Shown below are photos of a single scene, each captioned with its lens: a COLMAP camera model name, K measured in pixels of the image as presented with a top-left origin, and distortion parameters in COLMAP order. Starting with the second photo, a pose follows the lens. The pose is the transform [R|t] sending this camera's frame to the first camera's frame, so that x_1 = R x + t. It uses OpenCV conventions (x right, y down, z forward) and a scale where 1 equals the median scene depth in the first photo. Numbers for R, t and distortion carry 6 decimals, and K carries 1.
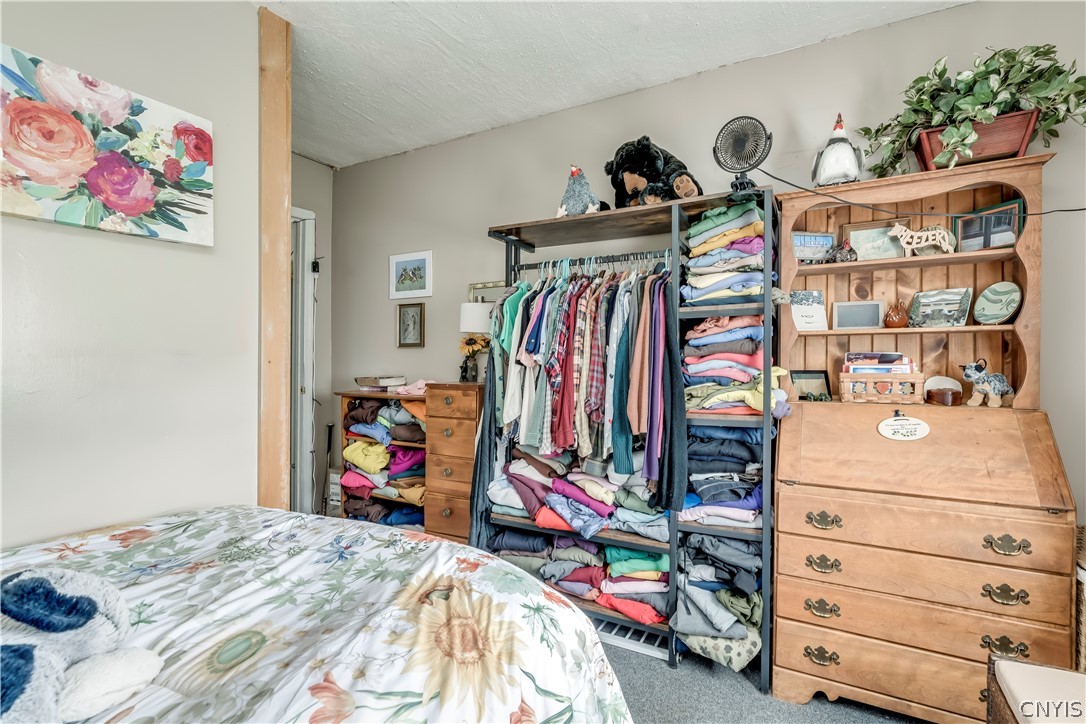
lens RADIAL K [[496.3, 0, 543.8], [0, 496.3, 377.9], [0, 0, 1]] dist [-0.007629, 0.001034]
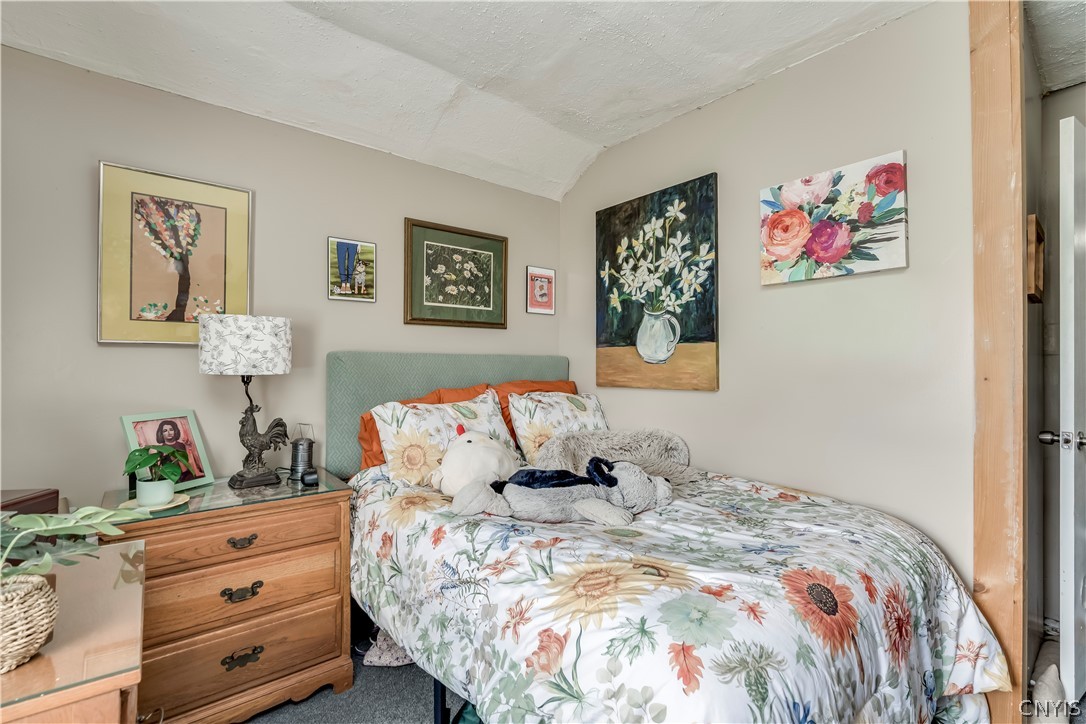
lens RADIAL K [[496.3, 0, 547.9], [0, 496.3, 364.2], [0, 0, 1]] dist [-0.007629, 0.001034]
pose [[-0.366026, 0.000673, -0.930605, 0.720064], [-0.050806, 0.998494, 0.020706, -0.052720], [0.929217, 0.054859, -0.365440, 0.858175]]
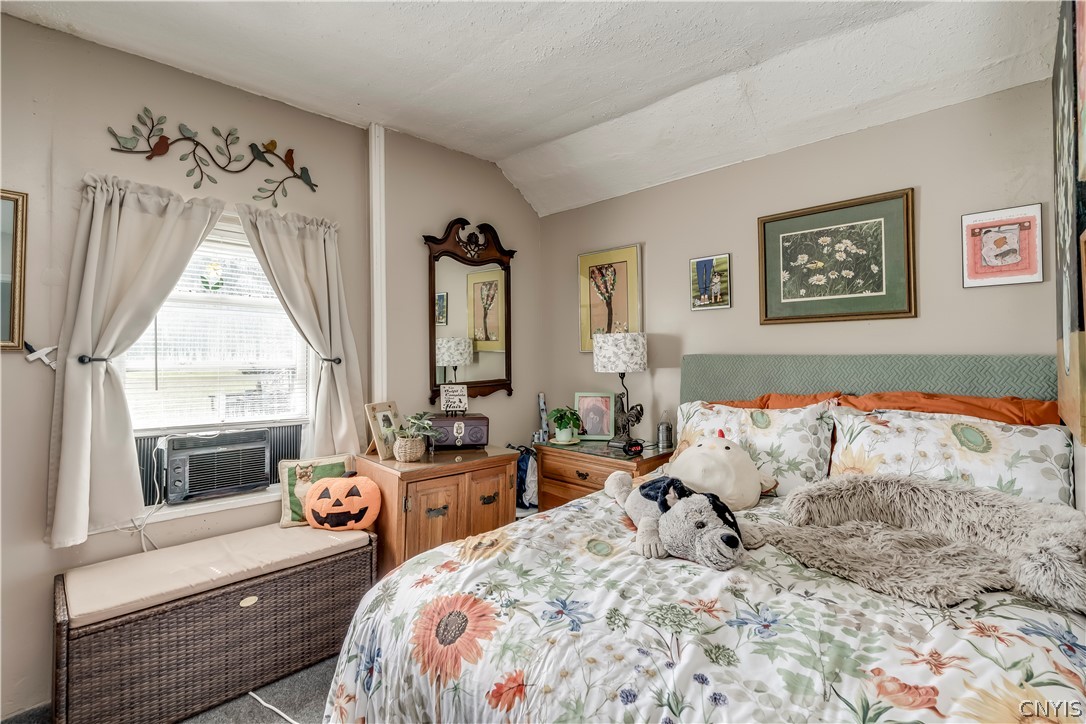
lens RADIAL K [[496.3, 0, 527.0], [0, 496.3, 348.2], [0, 0, 1]] dist [-0.007629, 0.001034]
pose [[-0.955171, 0.009368, 0.295907, -0.561750], [0.021778, 0.999015, 0.038669, -0.144186], [-0.295253, 0.043379, -0.954434, 1.702565]]
